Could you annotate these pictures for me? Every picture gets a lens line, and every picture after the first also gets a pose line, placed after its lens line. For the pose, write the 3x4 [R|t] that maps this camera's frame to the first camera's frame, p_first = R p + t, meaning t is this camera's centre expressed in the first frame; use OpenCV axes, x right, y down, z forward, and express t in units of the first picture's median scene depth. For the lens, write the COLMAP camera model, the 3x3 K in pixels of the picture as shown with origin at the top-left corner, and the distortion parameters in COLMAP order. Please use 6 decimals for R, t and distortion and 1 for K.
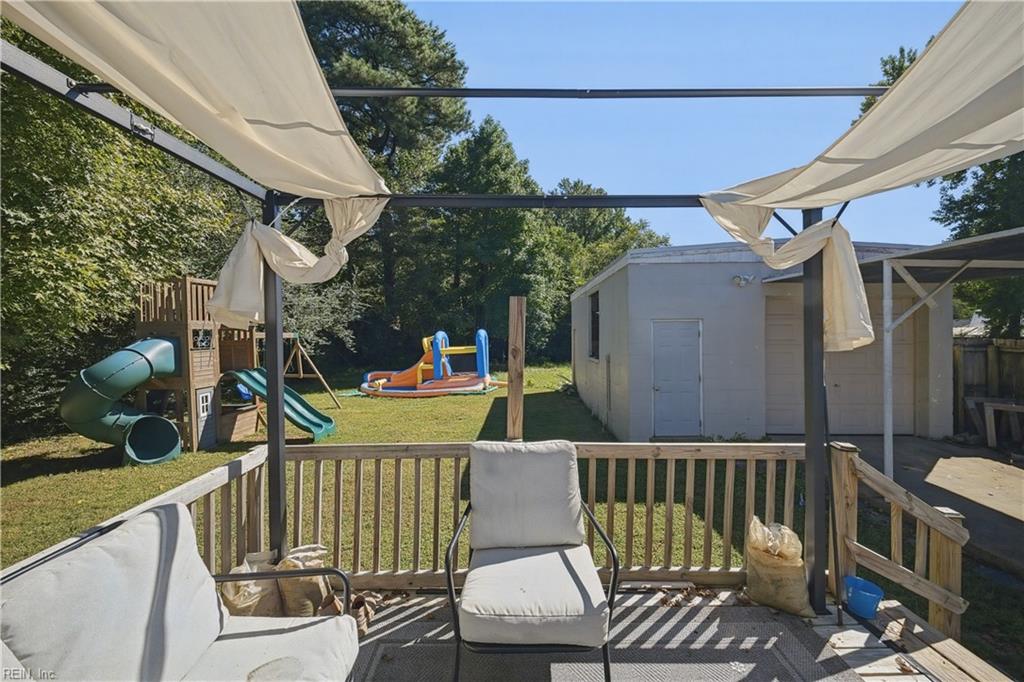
lens RADIAL K [[405.5, 0, 511.7], [0, 405.5, 338.7], [0, 0, 1]] dist [-0.004267, 0.001286]
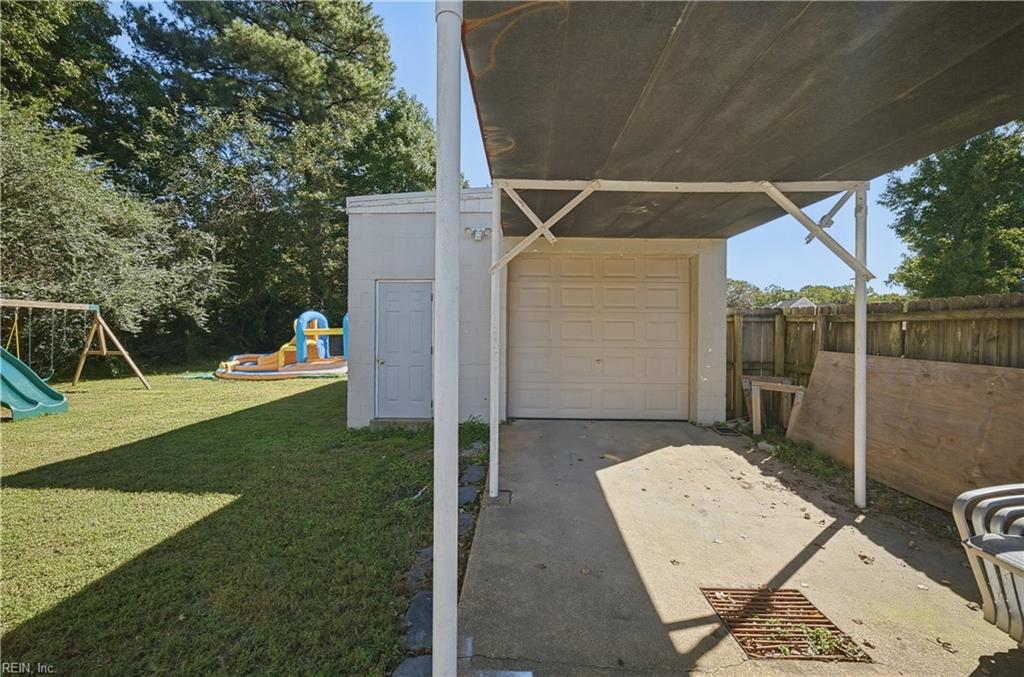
lens RADIAL K [[405.5, 0, 512.8], [0, 405.5, 334.3], [0, 0, 1]] dist [-0.004267, 0.001286]
pose [[0.999918, 0.010532, -0.007300, 0.312535], [-0.010517, 0.999942, 0.002137, 0.029668], [0.007322, -0.002060, 0.999971, 0.075836]]
